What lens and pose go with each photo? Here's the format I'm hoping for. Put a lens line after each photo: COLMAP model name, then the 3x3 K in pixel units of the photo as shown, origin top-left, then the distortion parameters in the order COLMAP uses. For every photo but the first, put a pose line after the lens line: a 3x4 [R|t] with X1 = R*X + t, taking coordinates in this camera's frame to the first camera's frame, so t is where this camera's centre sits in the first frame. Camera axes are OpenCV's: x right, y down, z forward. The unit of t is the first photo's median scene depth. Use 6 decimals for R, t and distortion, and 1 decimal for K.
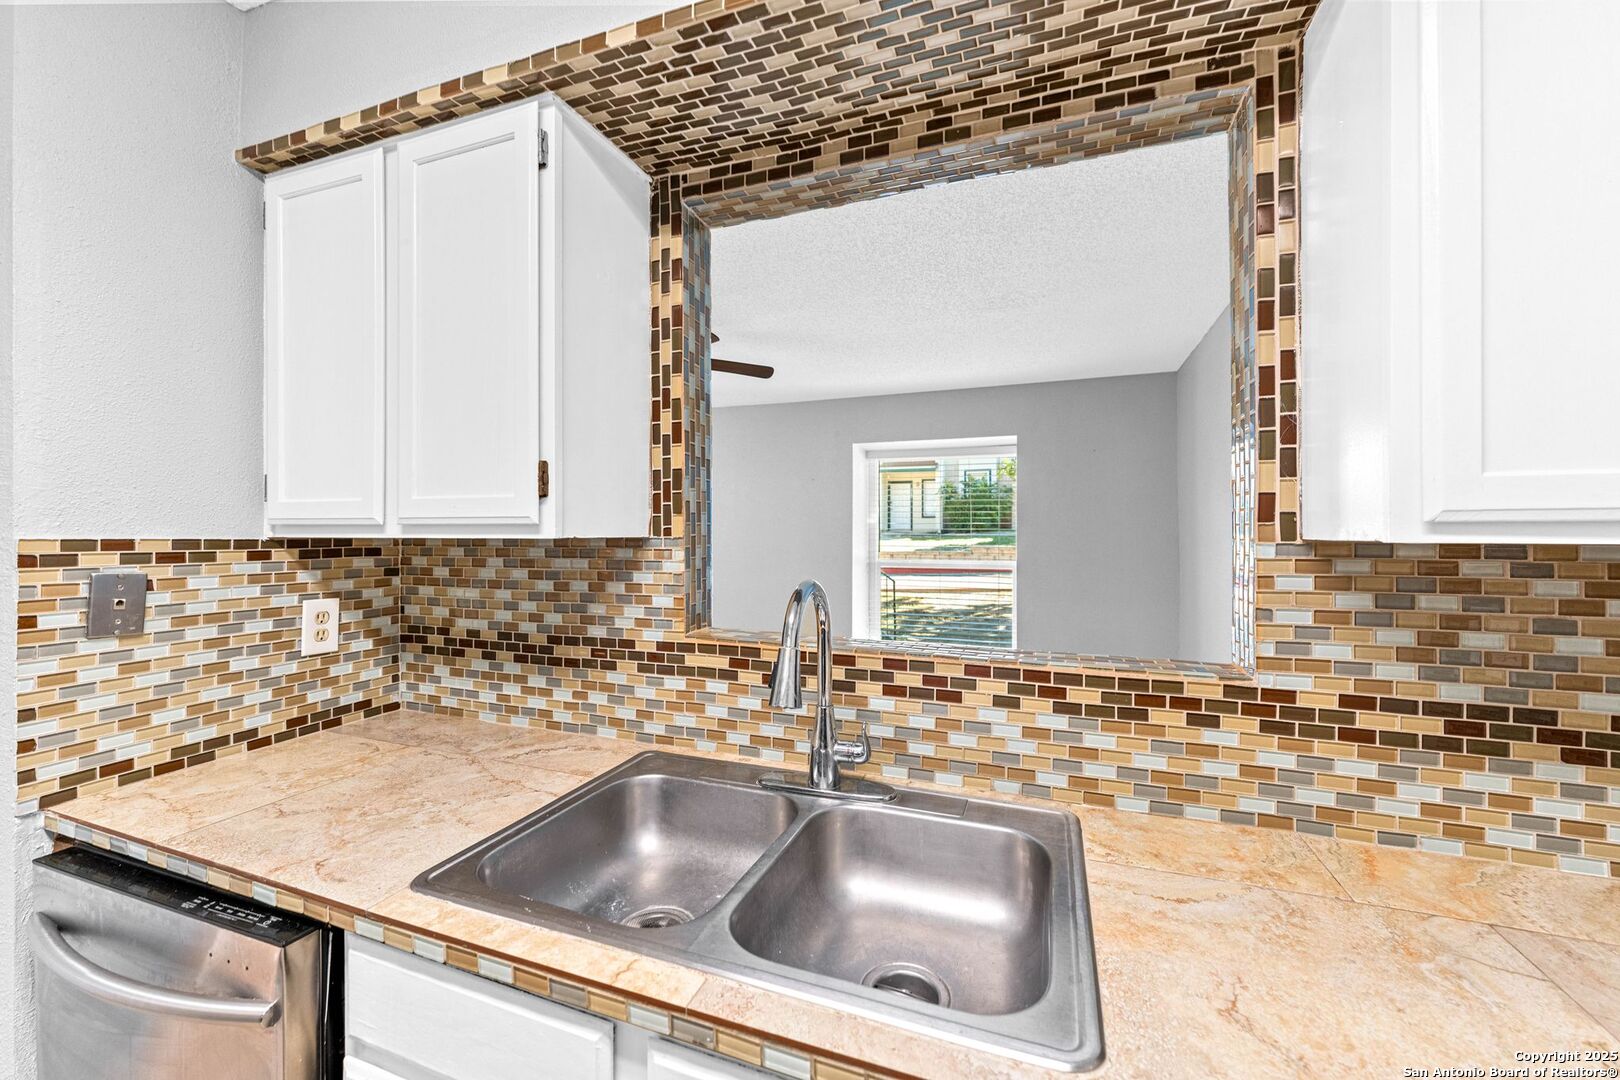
lens RADIAL K [[654.7, 0, 816.8], [0, 654.7, 525.6], [0, 0, 1]] dist [-0.000326, -0.000070]
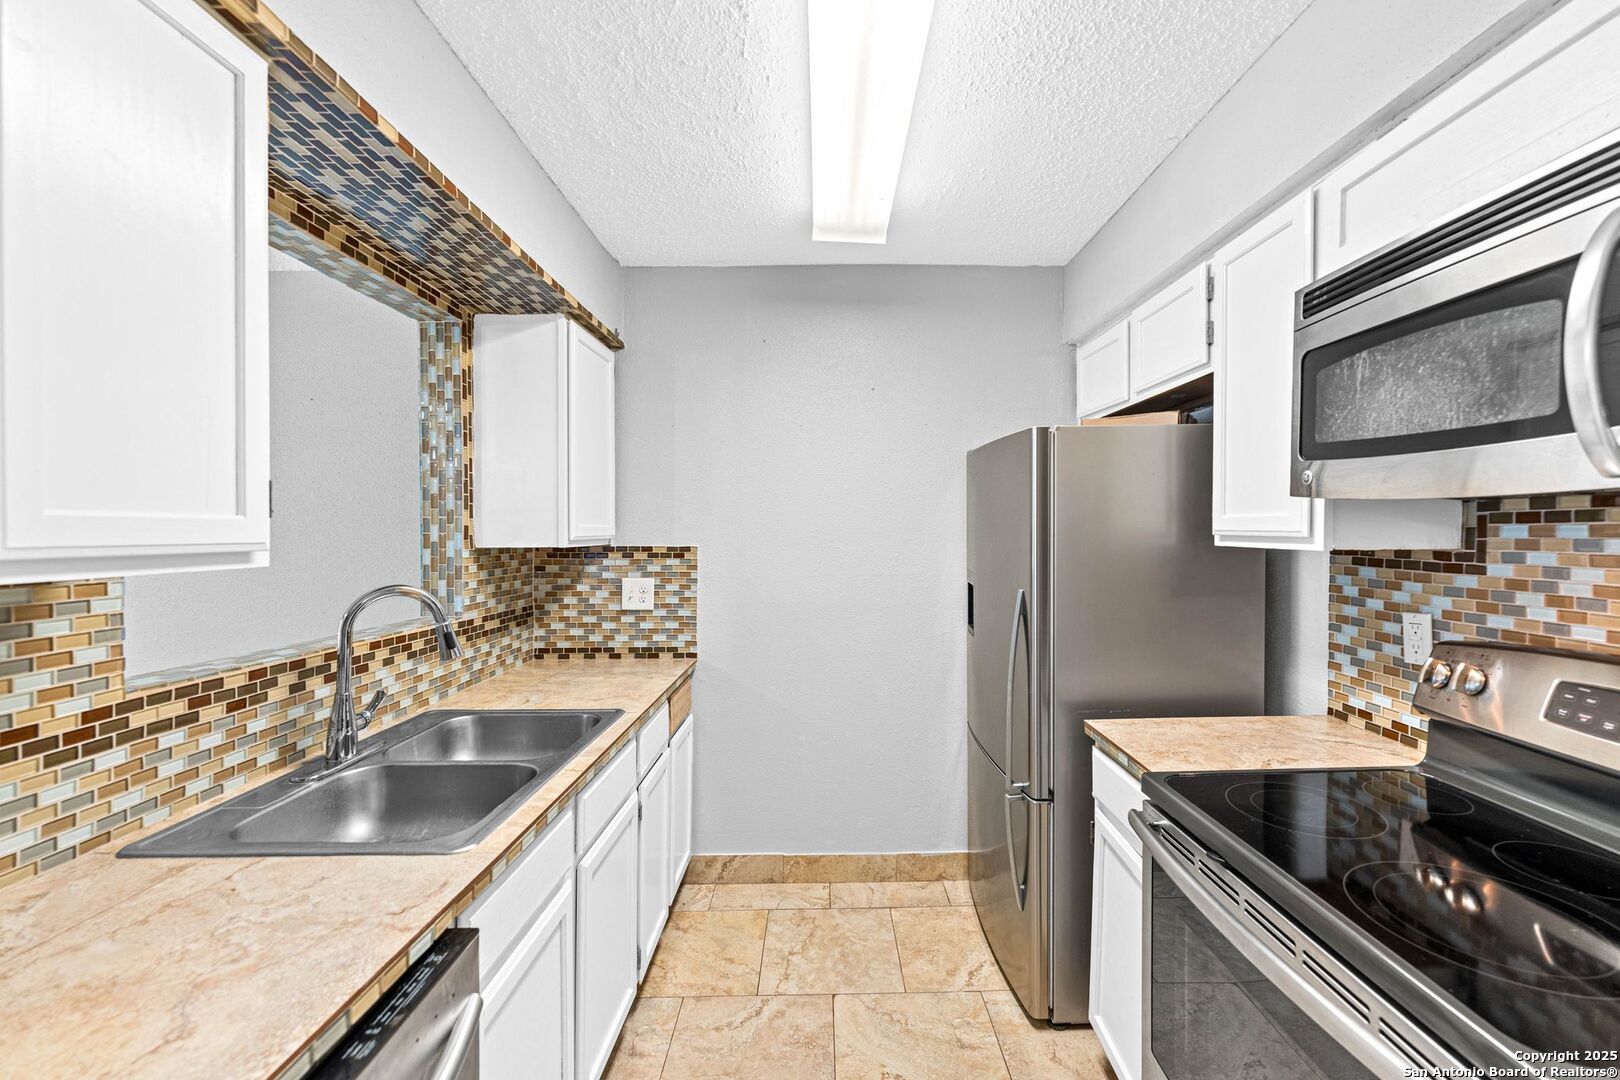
lens RADIAL K [[624.5, 0, 812.0], [0, 624.5, 543.1], [0, 0, 1]] dist [0.002243, 0.000361]
pose [[-0.330315, -0.016984, 0.943718, -1.340667], [-0.005006, 0.999856, 0.016242, -0.028487], [-0.943857, 0.000641, -0.330352, 0.545133]]
